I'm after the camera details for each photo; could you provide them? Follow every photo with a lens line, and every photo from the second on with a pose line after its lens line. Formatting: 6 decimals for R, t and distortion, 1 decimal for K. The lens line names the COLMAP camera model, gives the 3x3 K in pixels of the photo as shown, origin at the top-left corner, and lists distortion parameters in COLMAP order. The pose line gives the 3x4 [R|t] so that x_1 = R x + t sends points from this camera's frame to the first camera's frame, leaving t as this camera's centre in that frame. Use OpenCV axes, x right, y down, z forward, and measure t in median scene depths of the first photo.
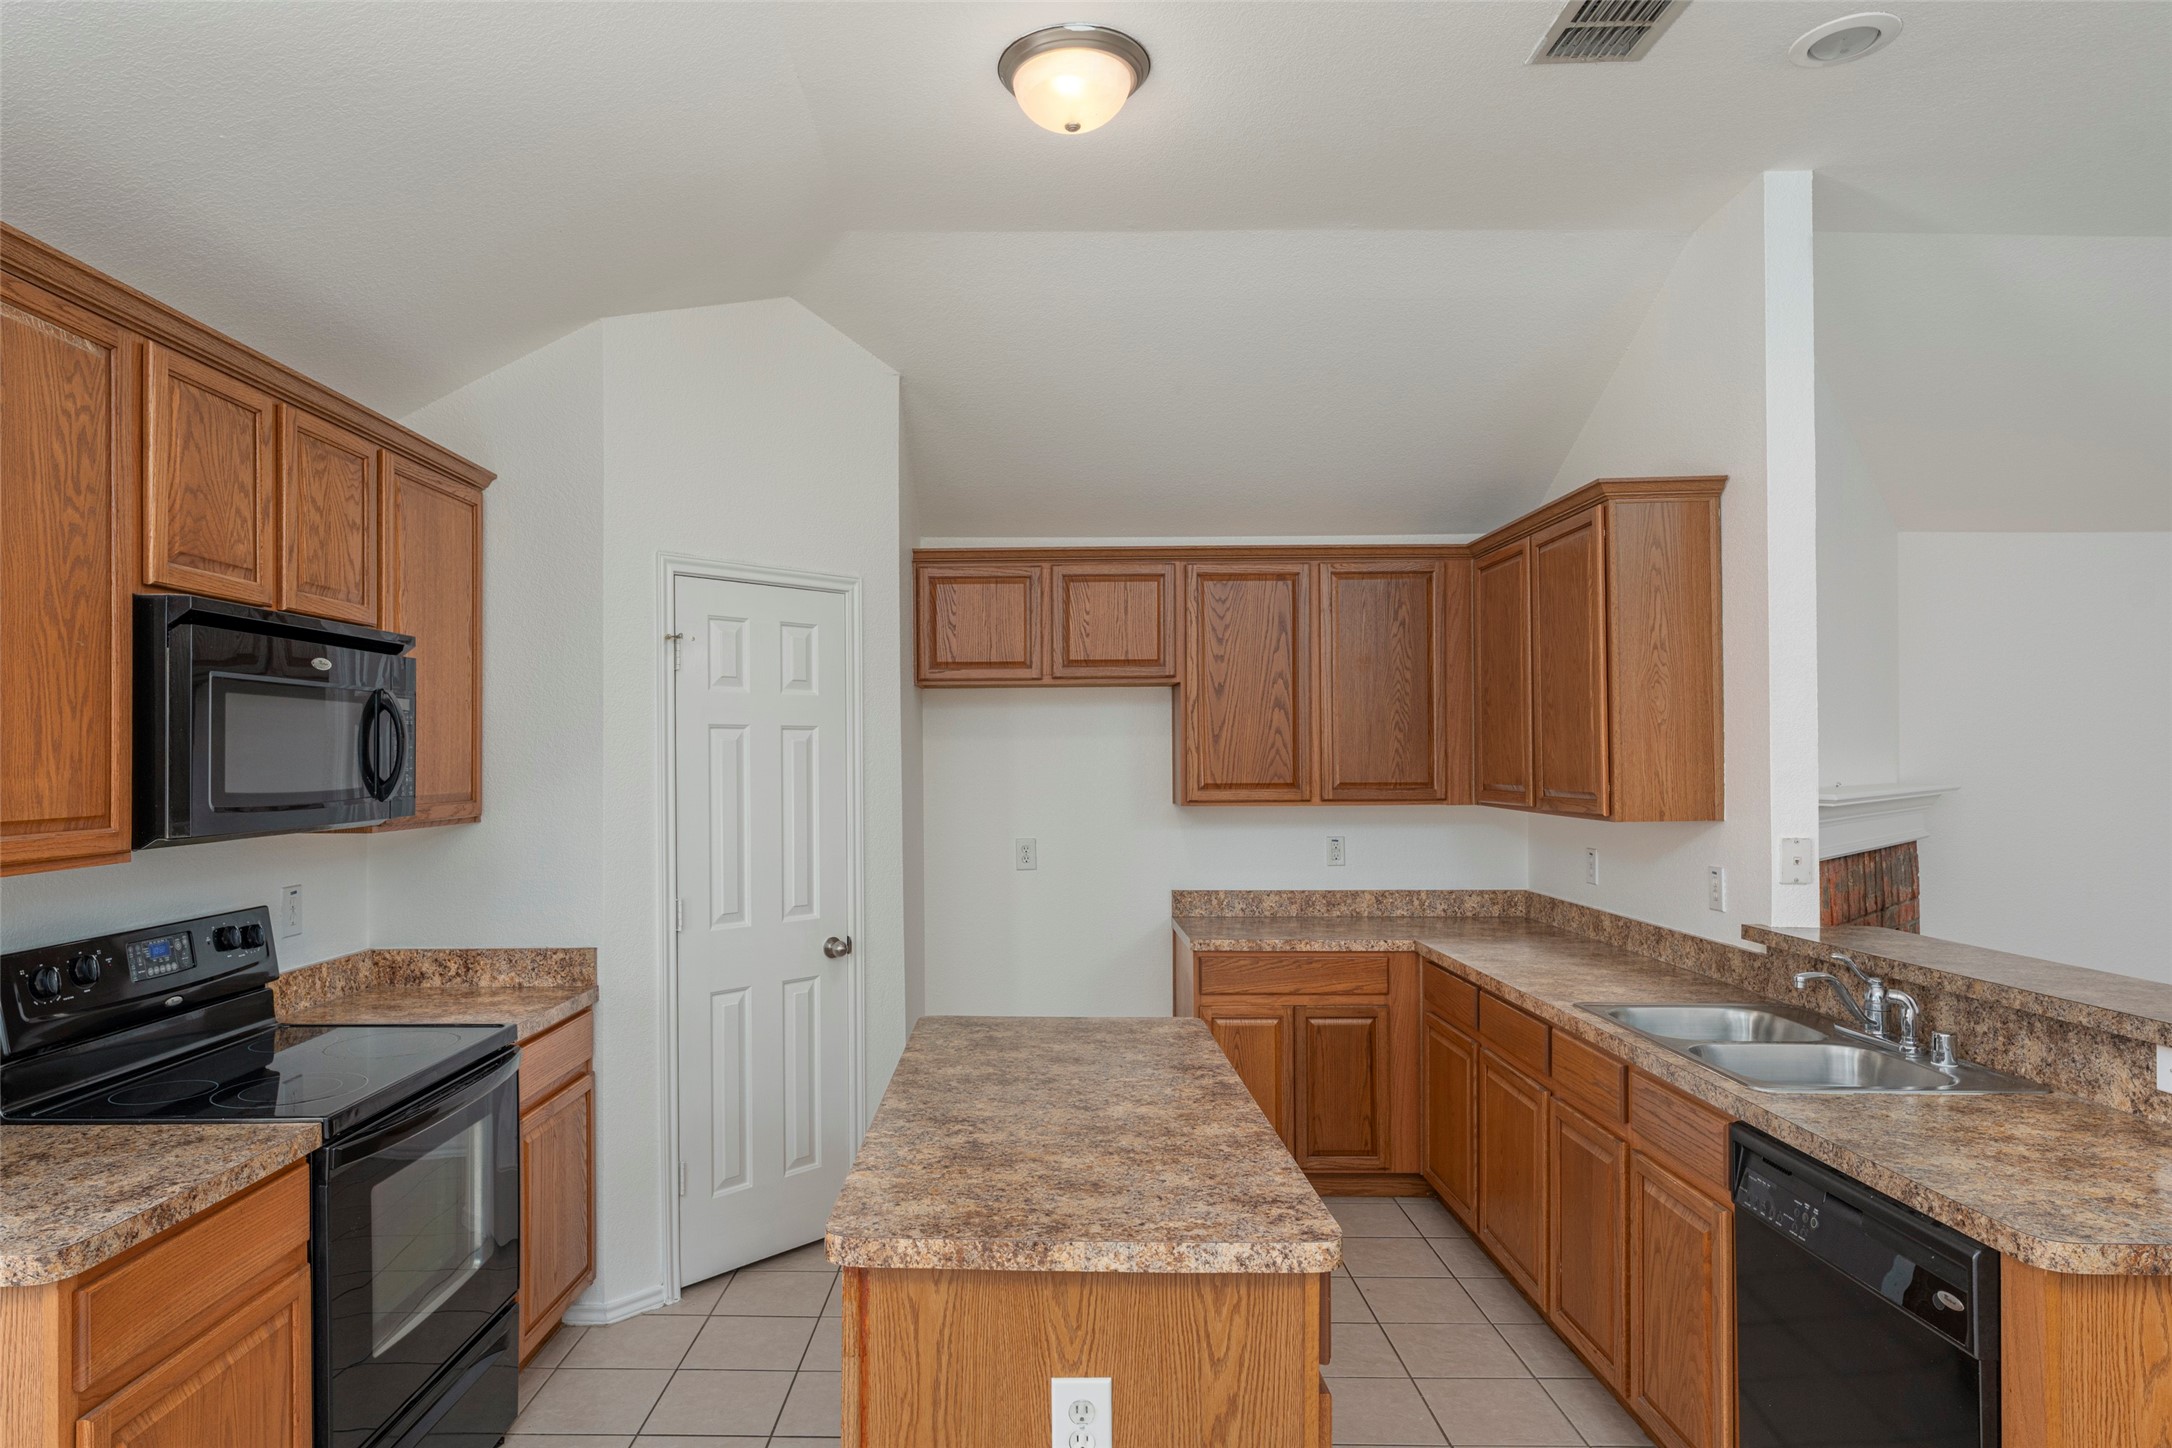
lens RADIAL K [[1278.1, 0, 1019.1], [0, 1278.1, 749.7], [0, 0, 1]] dist [0.003166, -0.000427]
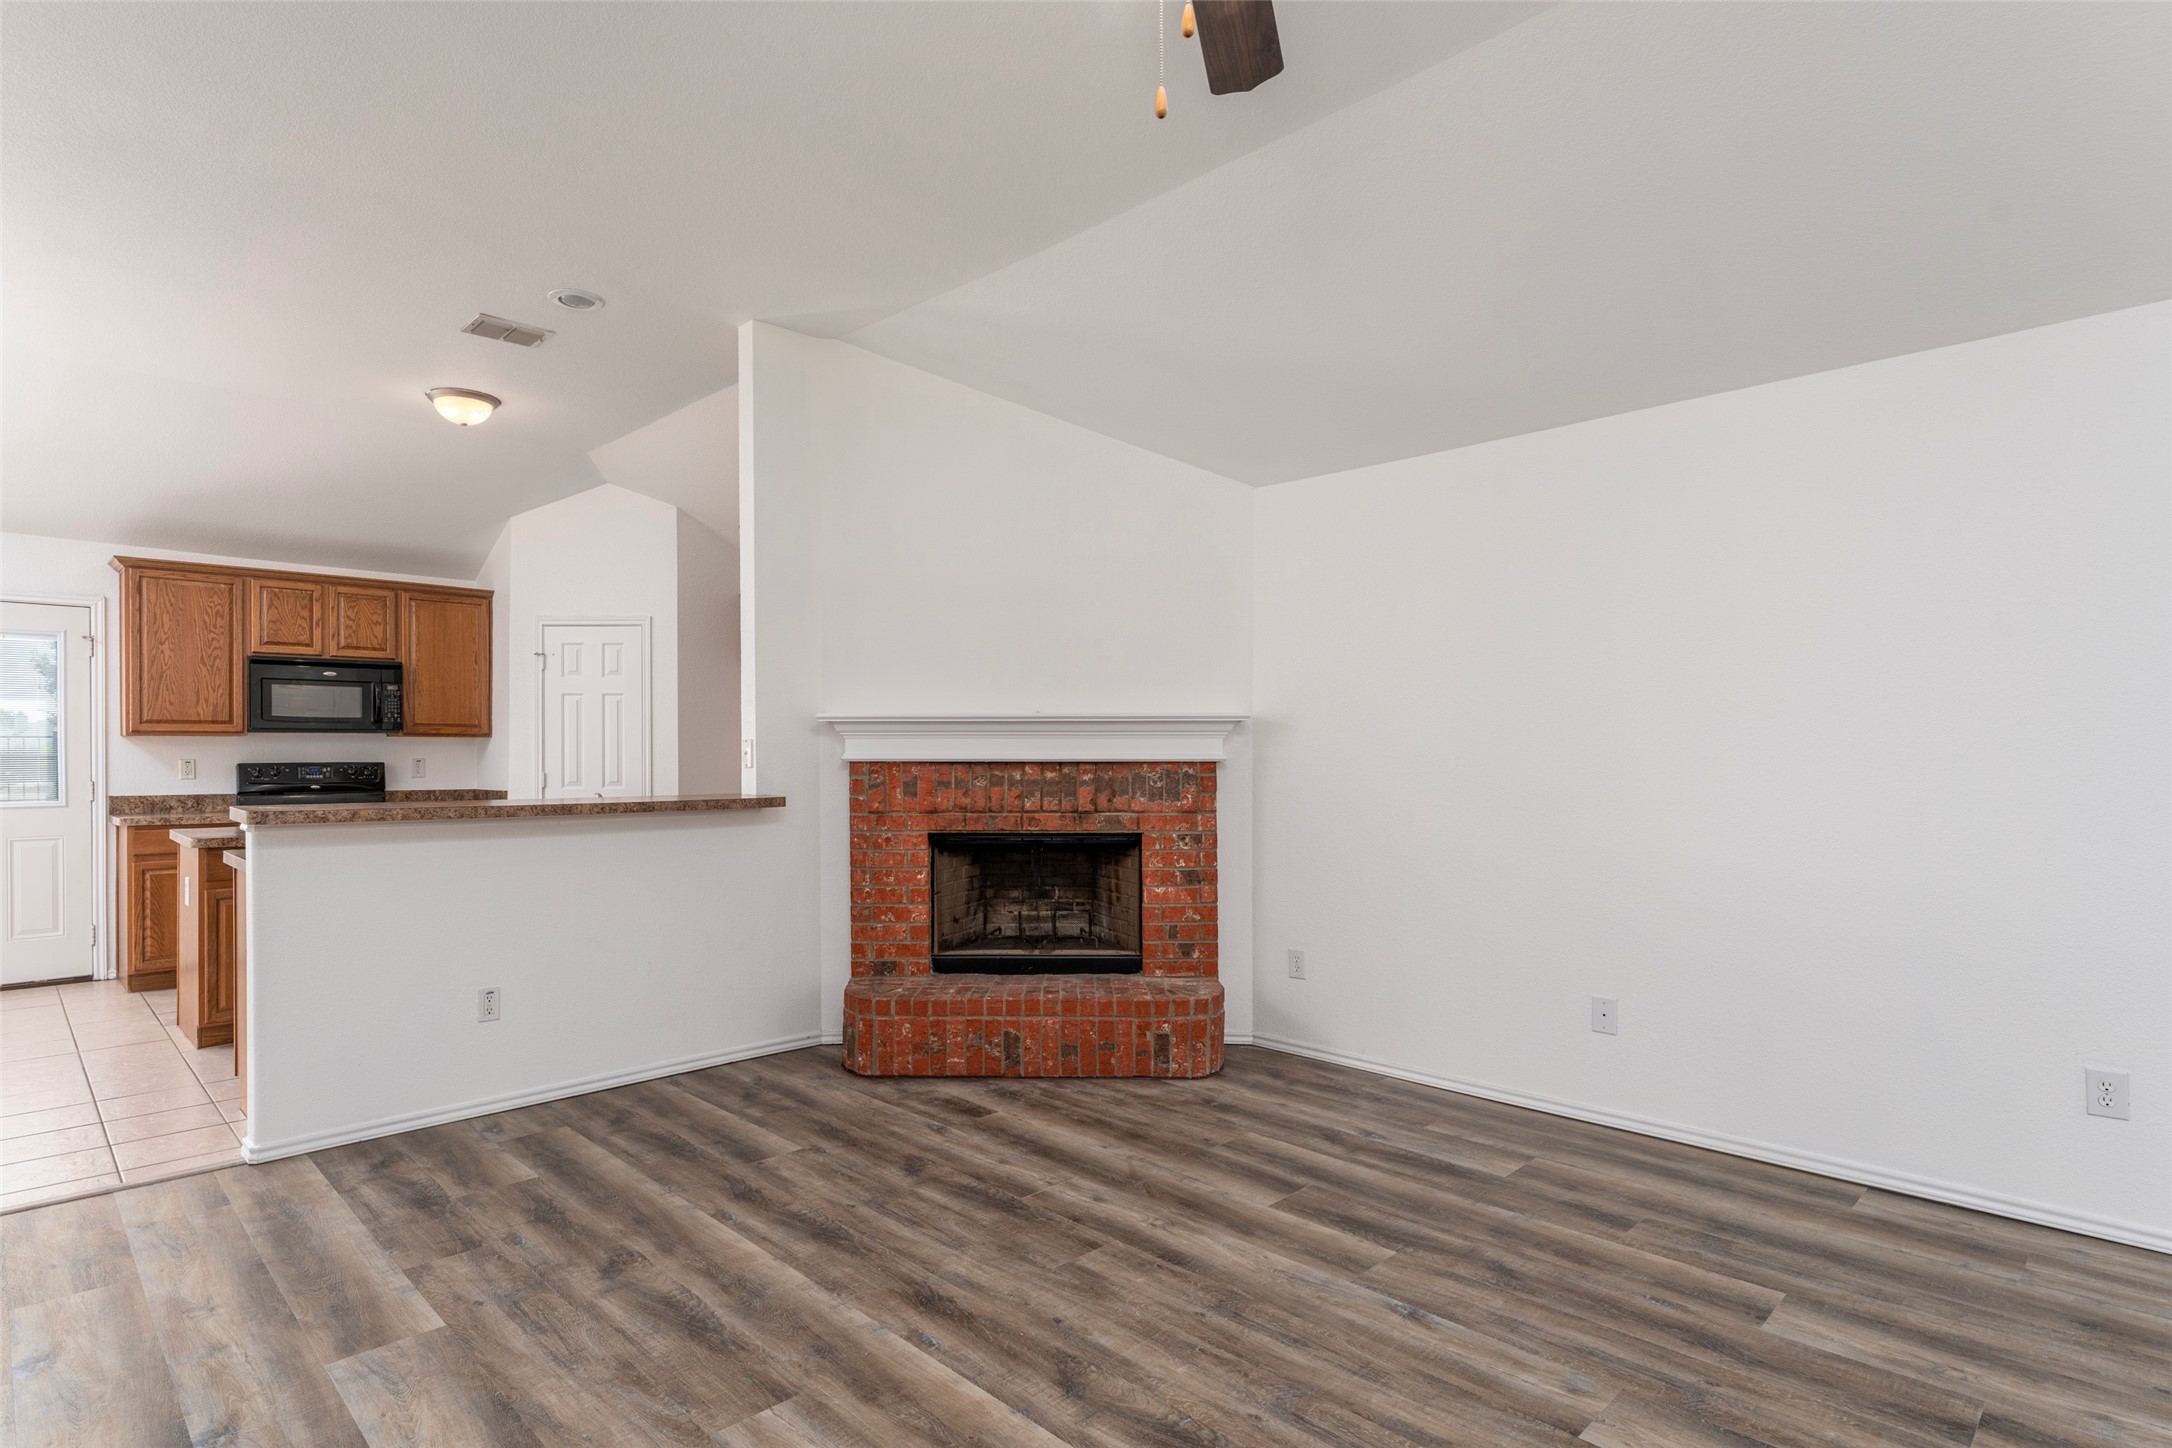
lens RADIAL K [[1111.8, 0, 1052.7], [0, 1111.8, 750.9], [0, 0, 1]] dist [0.001907, 0.000328]
pose [[0.706396, 0.001060, -0.707816, 1.724803], [0.003506, 0.999981, 0.004997, 0.072826], [0.707808, -0.006011, 0.706379, 0.261801]]
